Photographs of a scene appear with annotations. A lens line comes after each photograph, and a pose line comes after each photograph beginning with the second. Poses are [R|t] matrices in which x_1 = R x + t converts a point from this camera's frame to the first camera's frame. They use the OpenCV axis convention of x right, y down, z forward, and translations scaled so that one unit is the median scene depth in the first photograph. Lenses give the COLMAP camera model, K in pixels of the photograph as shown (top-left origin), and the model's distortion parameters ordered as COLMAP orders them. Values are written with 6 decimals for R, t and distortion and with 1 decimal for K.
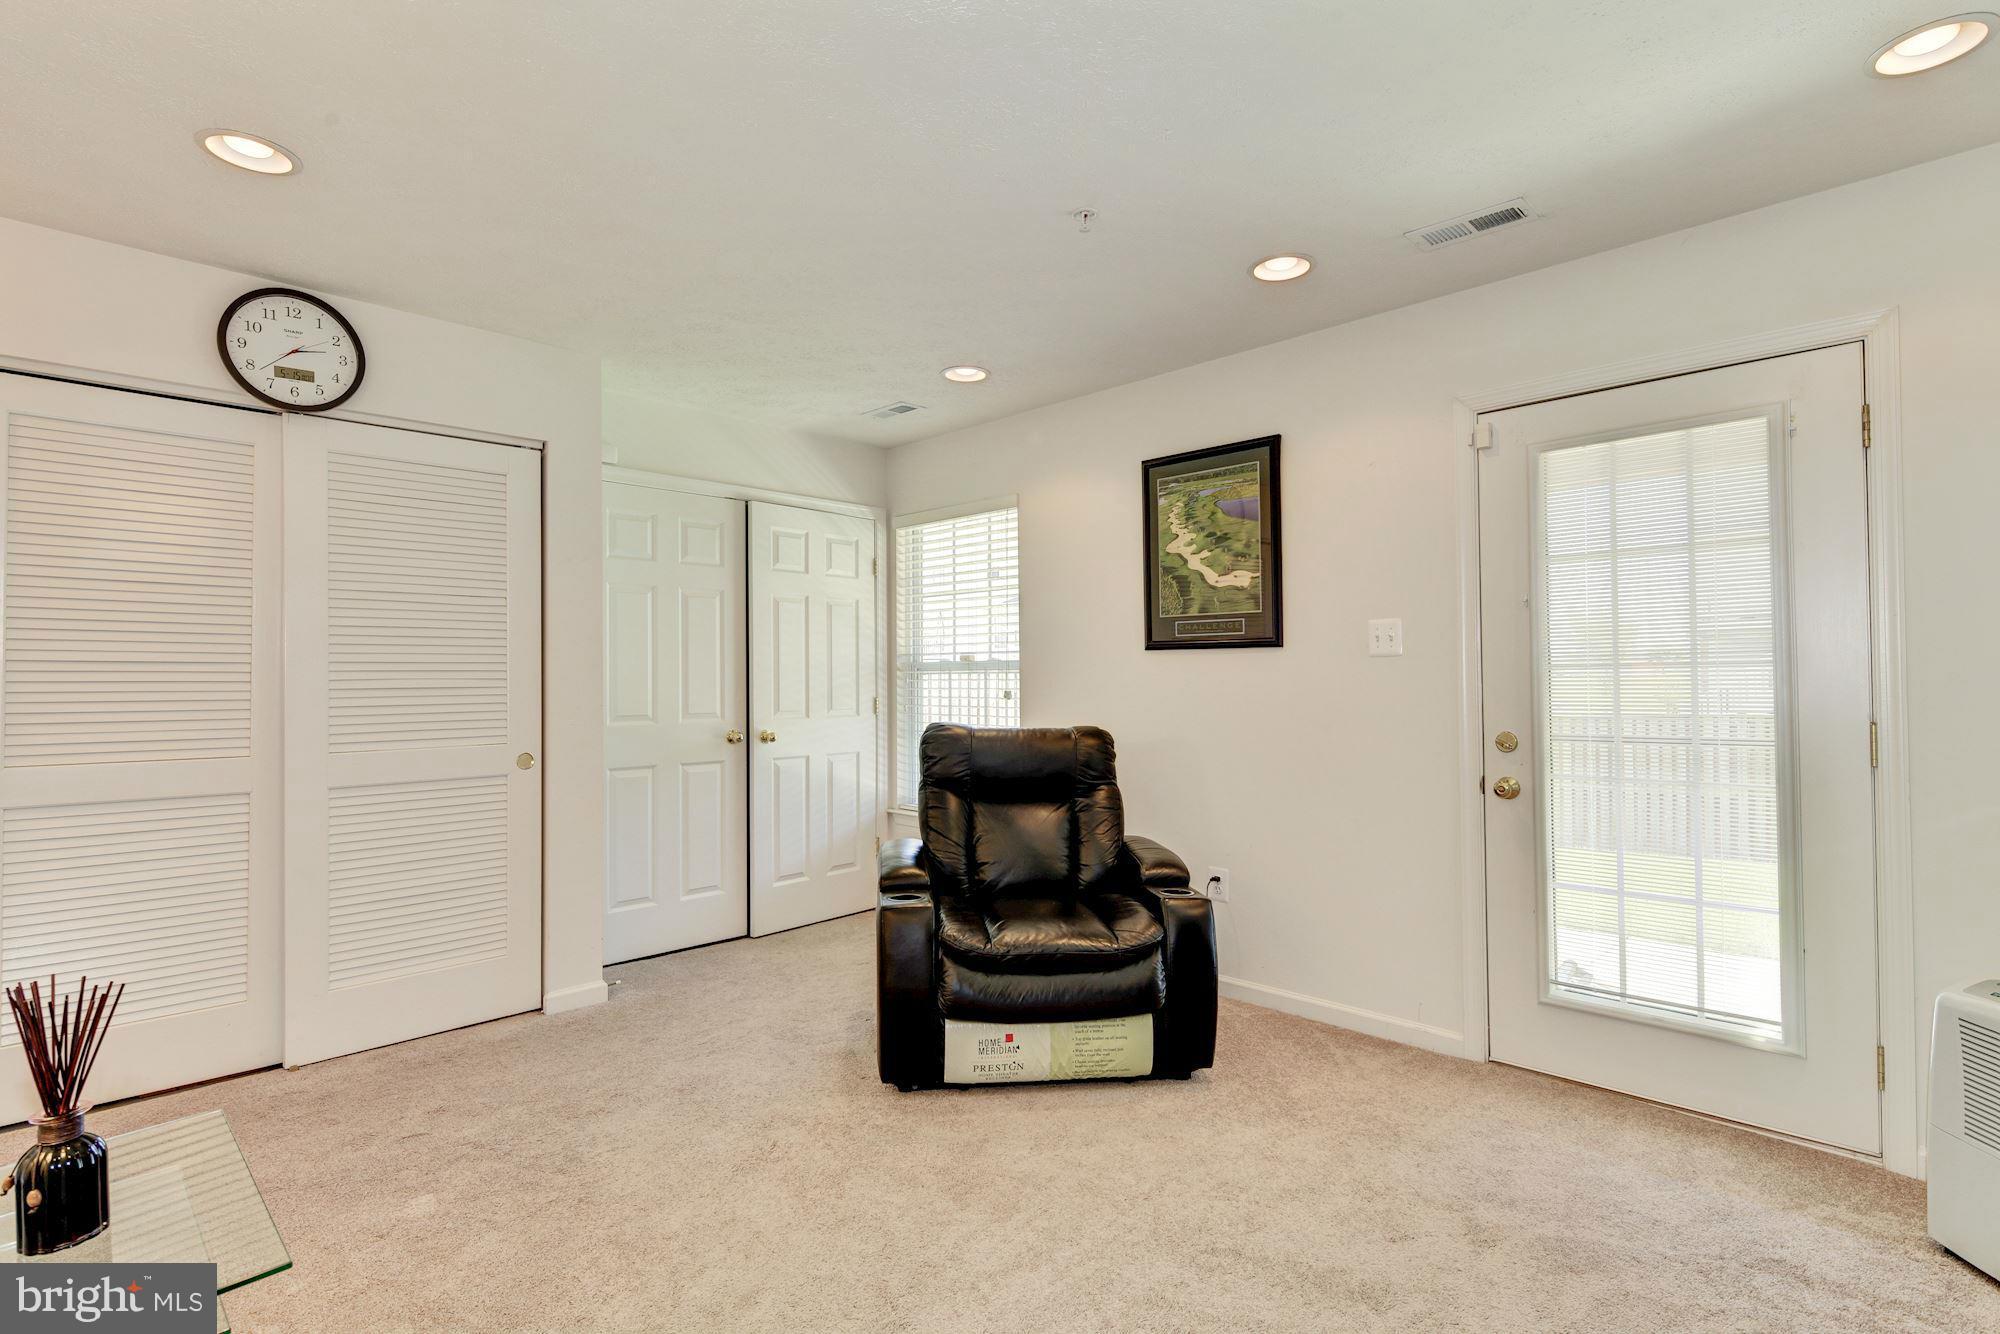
lens RADIAL K [[967.2, 0, 1000.0], [0, 967.2, 667.0], [0, 0, 1]] dist [0.000251, -0.001123]
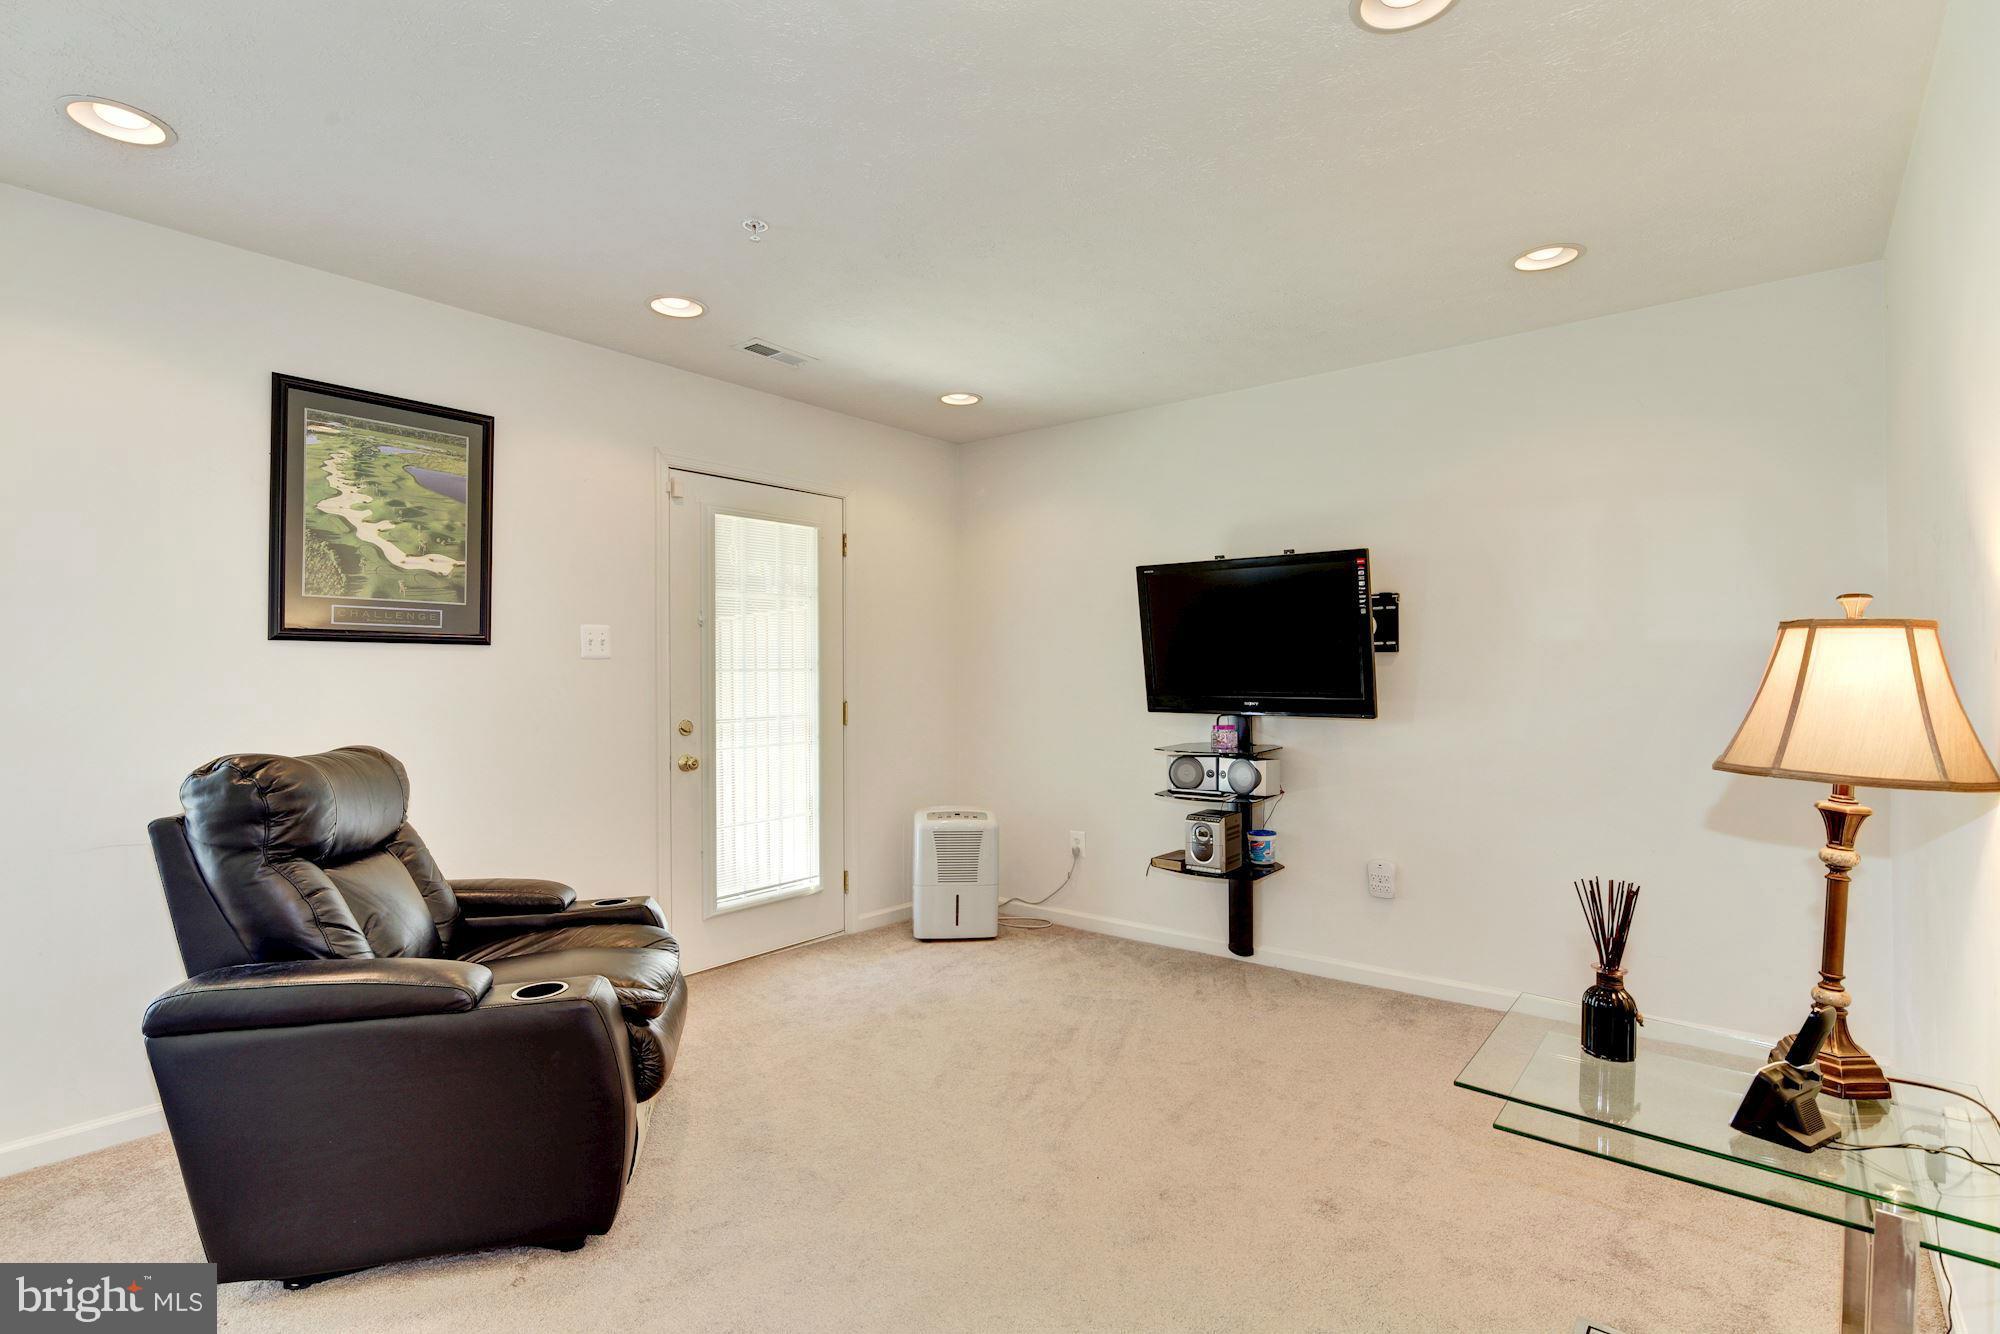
lens RADIAL K [[967.2, 0, 1000.0], [0, 967.2, 667.0], [0, 0, 1]] dist [0.000251, -0.001123]
pose [[-0.108790, 0.007547, 0.994036, -0.661178], [-0.013766, 0.999864, -0.009098, 0.001855], [-0.993969, -0.014673, -0.108671, 0.589698]]
